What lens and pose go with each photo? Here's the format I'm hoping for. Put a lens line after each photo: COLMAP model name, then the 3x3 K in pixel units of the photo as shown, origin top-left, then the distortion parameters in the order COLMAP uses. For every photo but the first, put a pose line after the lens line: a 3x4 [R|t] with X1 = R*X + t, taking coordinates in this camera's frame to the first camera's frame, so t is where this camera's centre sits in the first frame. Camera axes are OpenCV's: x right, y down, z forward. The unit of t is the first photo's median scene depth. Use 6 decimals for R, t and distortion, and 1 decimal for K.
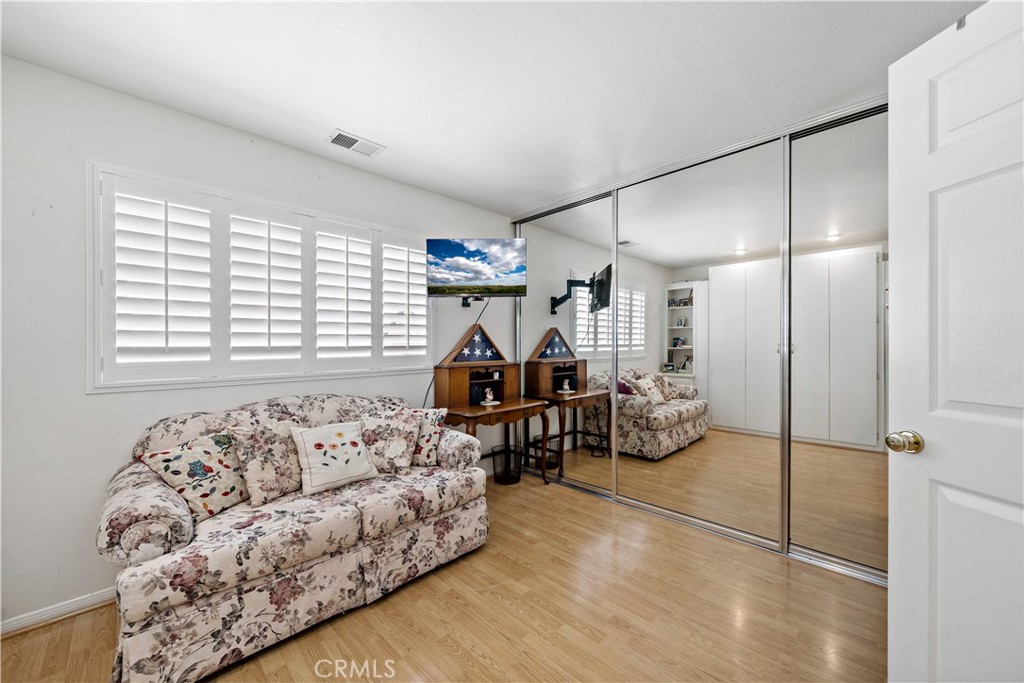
lens RADIAL K [[376.9, 0, 512.5], [0, 376.9, 345.3], [0, 0, 1]] dist [-0.003469, 0.000249]
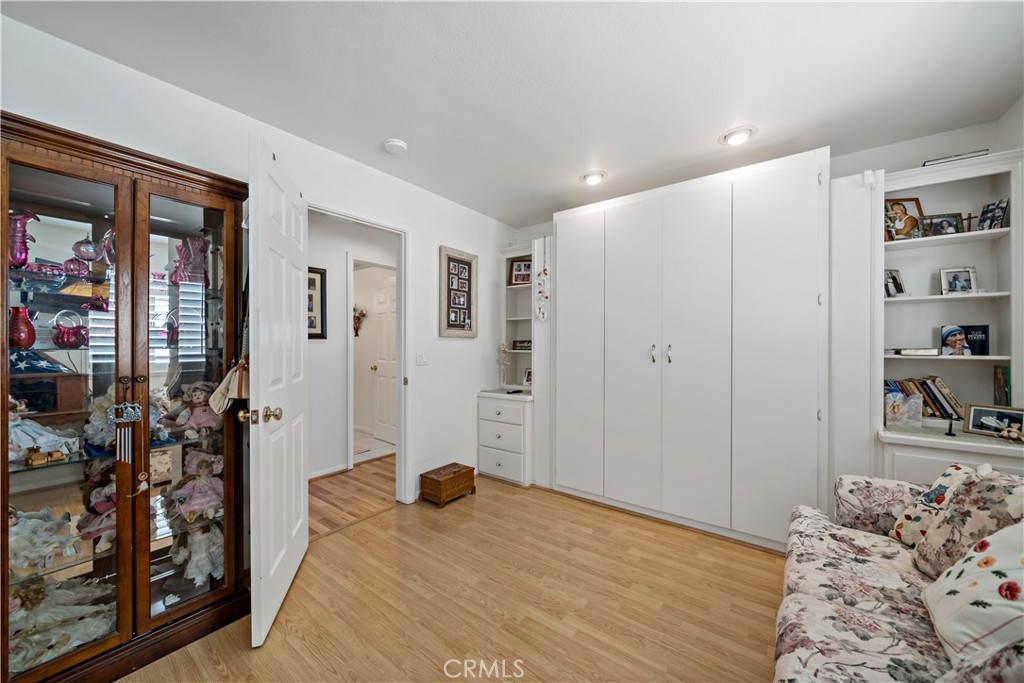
lens RADIAL K [[376.9, 0, 510.5], [0, 376.9, 344.3], [0, 0, 1]] dist [-0.003469, 0.000249]
pose [[-0.990729, -0.001950, -0.135837, 0.195098], [-0.001705, 0.999997, -0.001921, 0.005690], [0.135841, -0.001672, -0.990729, 1.656340]]
